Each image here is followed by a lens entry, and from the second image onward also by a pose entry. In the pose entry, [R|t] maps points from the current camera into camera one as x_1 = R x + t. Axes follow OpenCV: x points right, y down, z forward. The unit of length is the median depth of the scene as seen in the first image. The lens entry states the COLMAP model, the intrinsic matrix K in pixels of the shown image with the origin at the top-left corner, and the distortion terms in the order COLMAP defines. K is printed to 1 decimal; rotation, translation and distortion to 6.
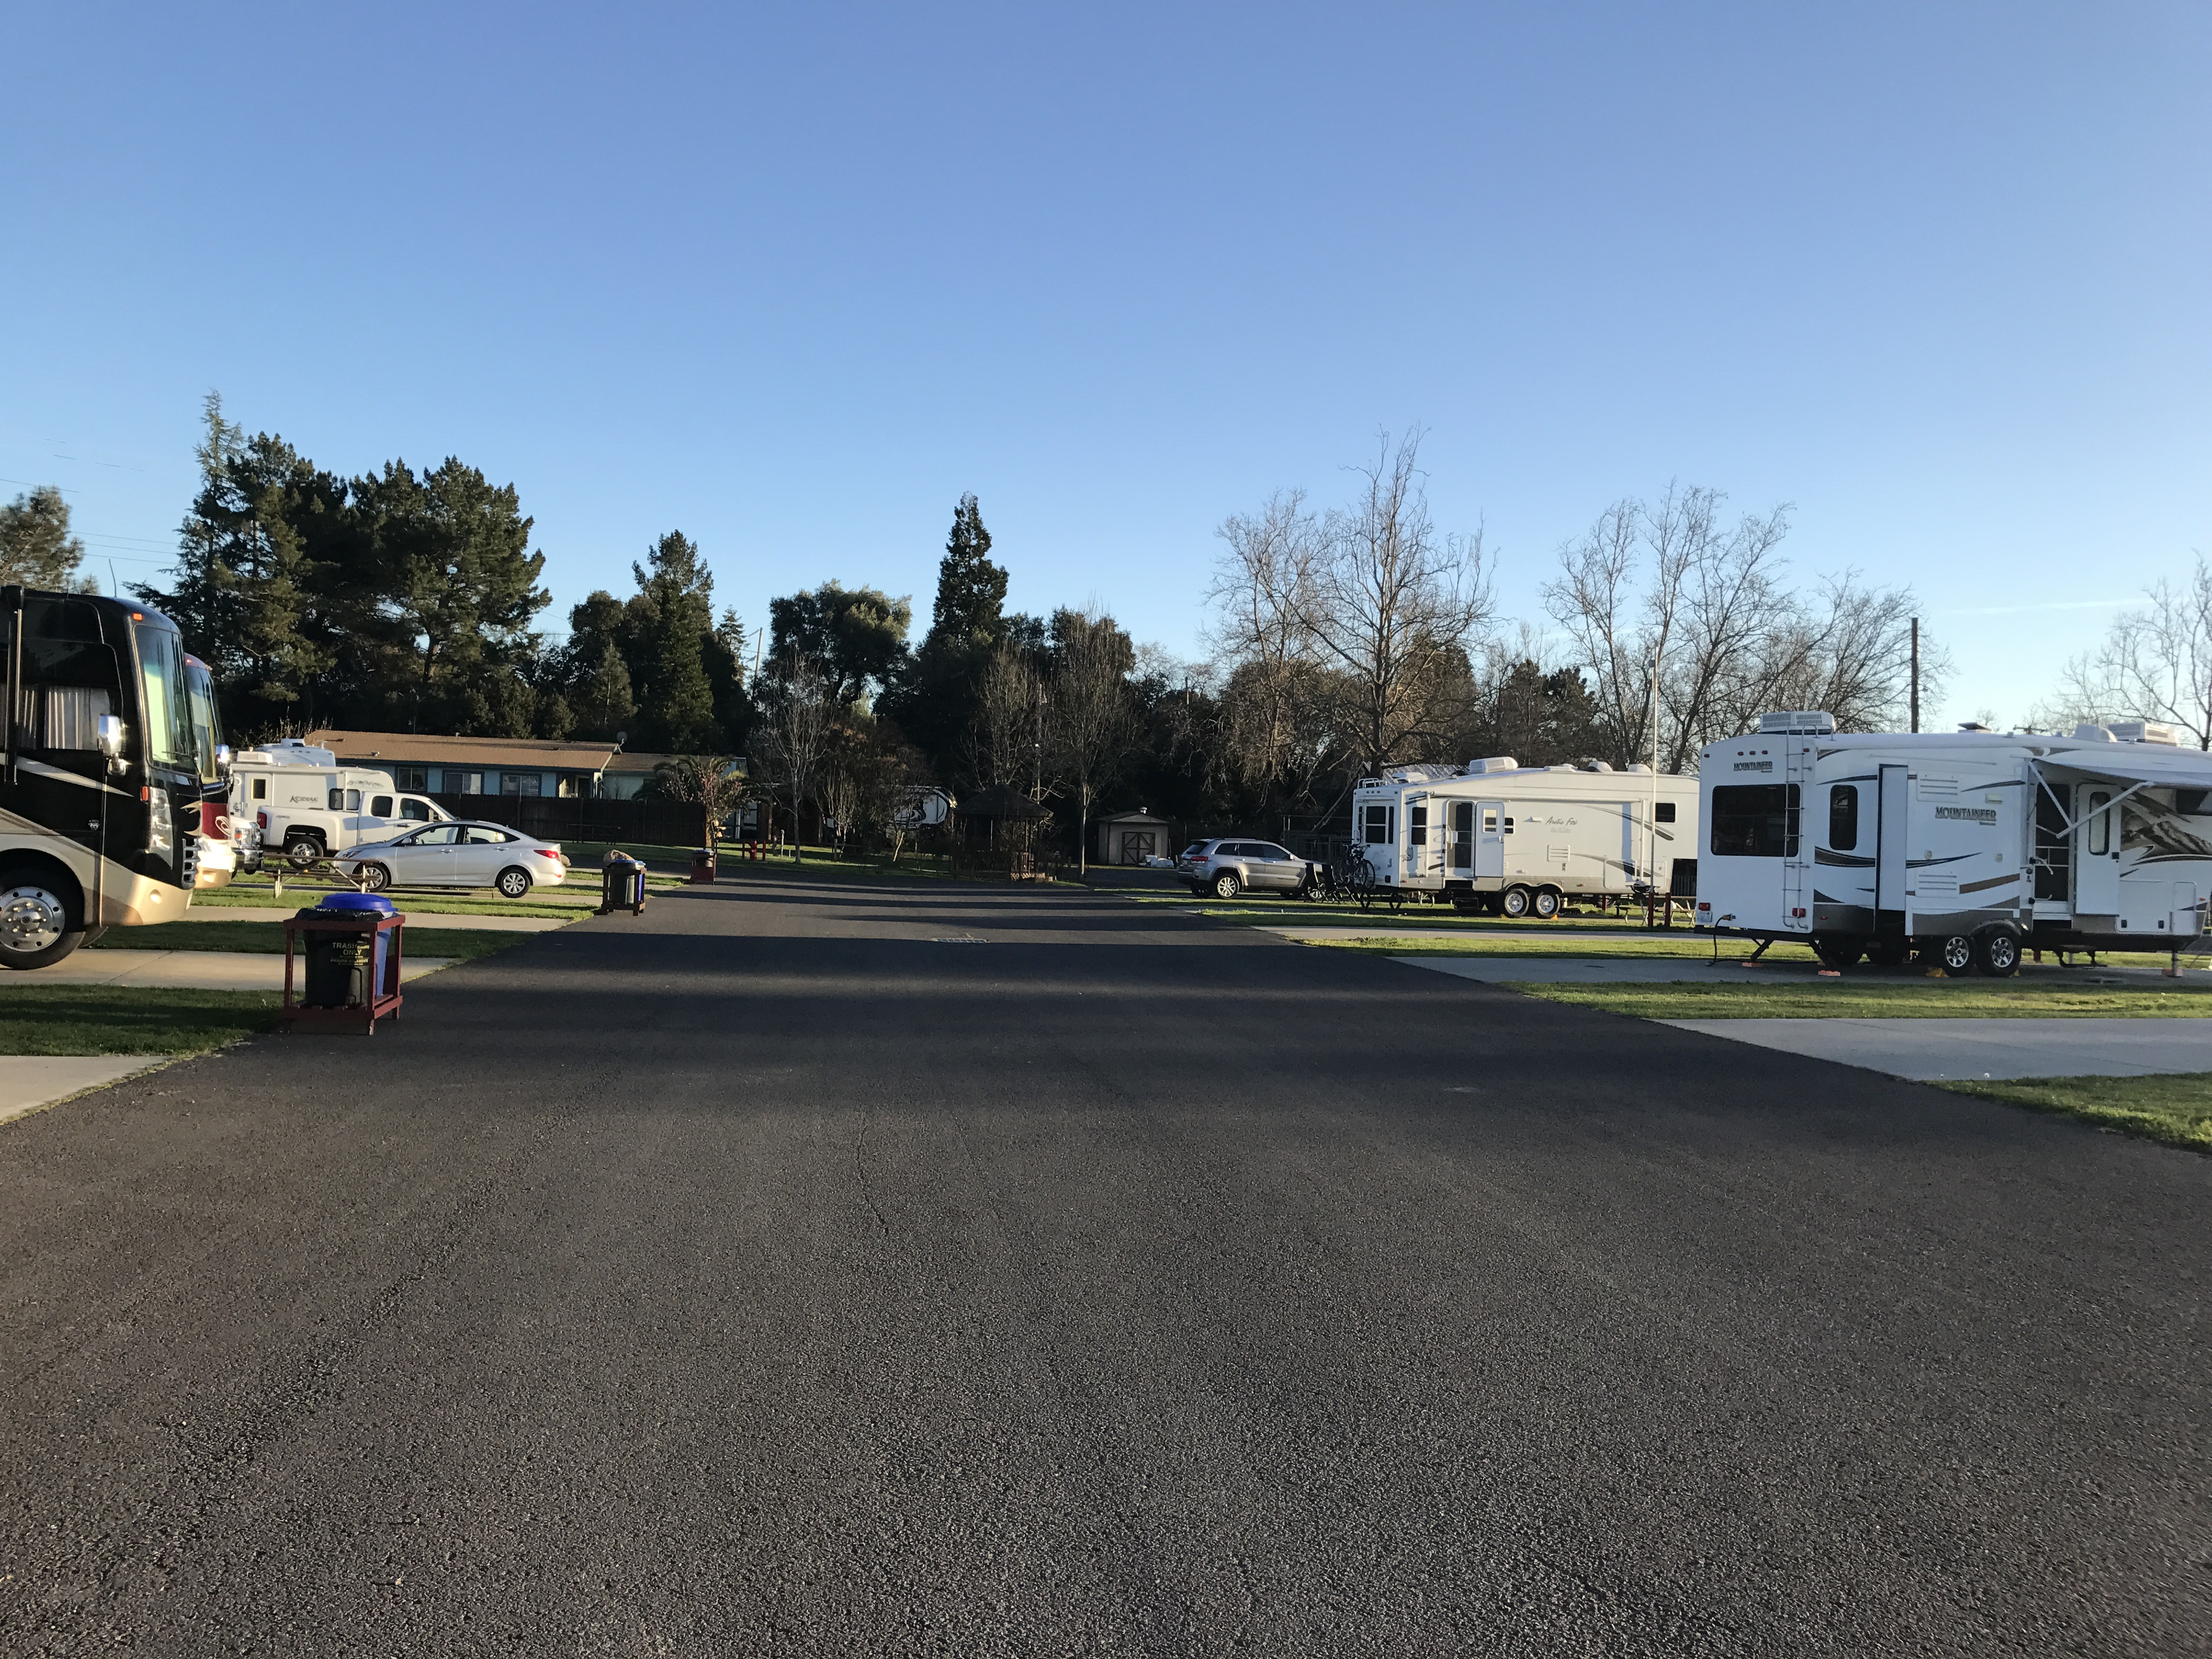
lens RADIAL K [[1873.3, 0, 1132.4], [0, 1873.3, 834.6], [0, 0, 1]] dist [0.101704, -0.251825]
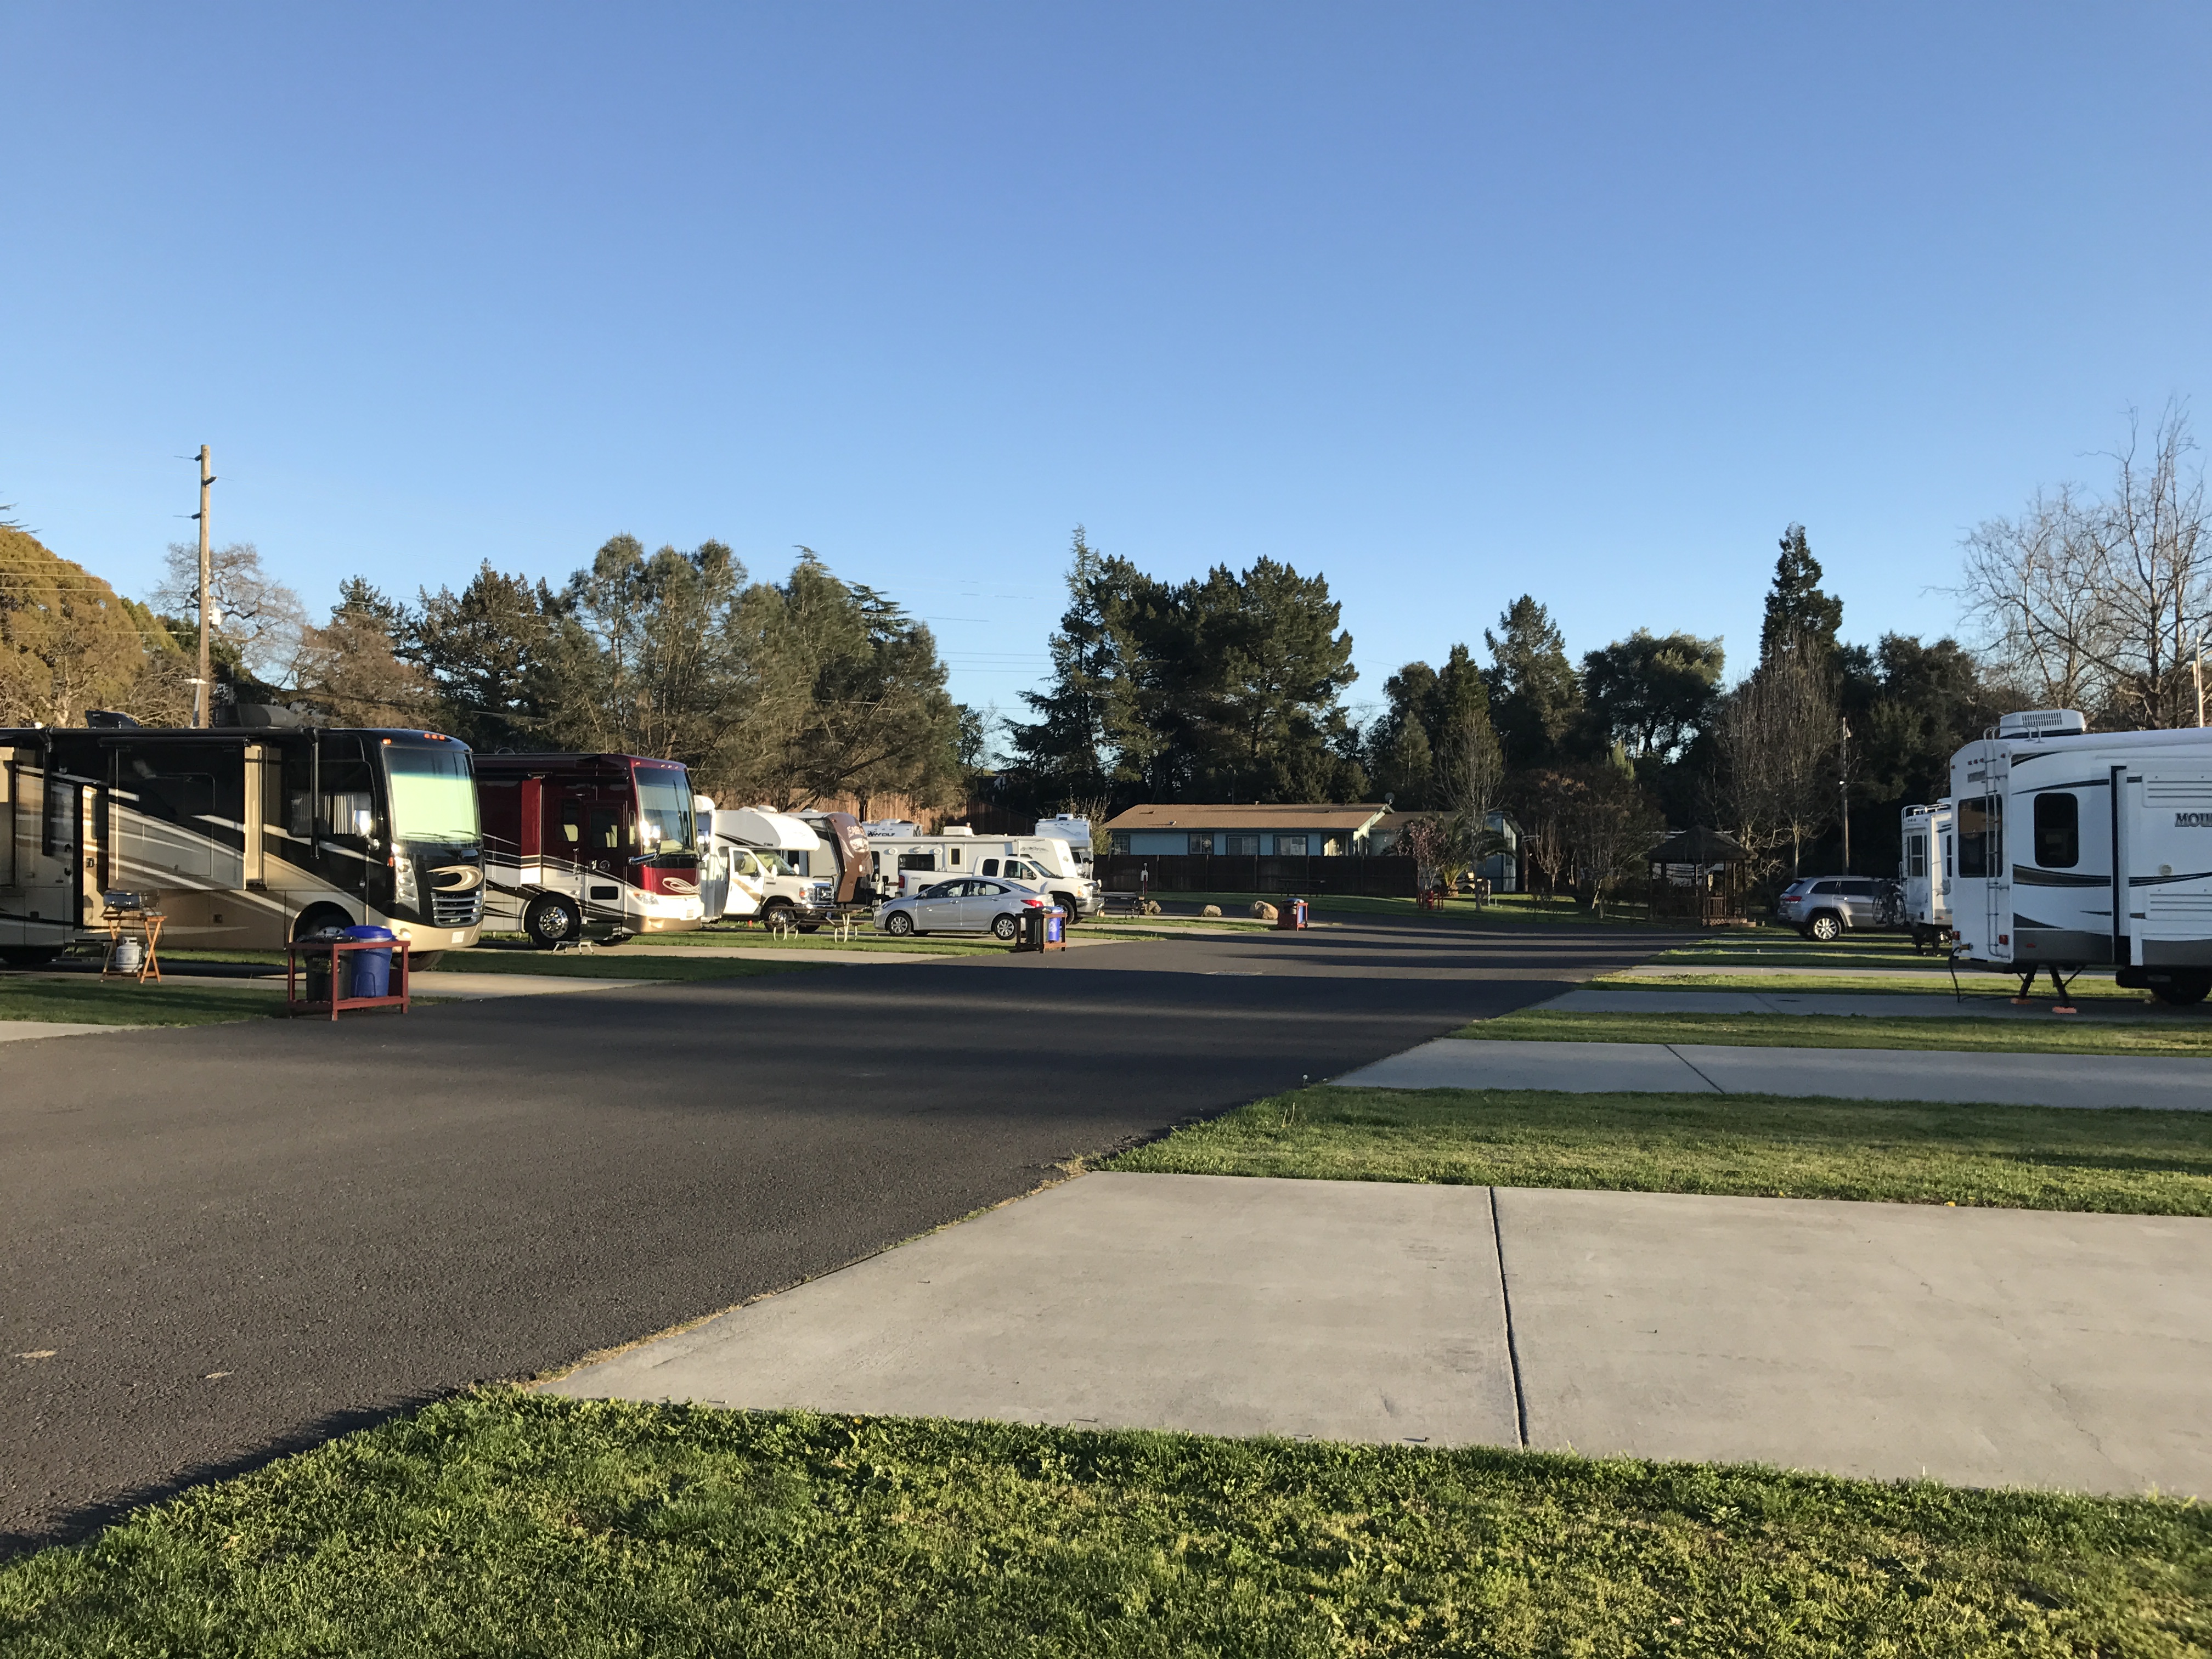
lens RADIAL K [[1873.3, 0, 1132.4], [0, 1873.3, 834.6], [0, 0, 1]] dist [0.101704, -0.251825]
pose [[0.850953, -0.038765, -0.523809, 0.157180], [0.022878, 0.999062, -0.036769, 0.005132], [0.524743, 0.019305, 0.851042, 0.012023]]
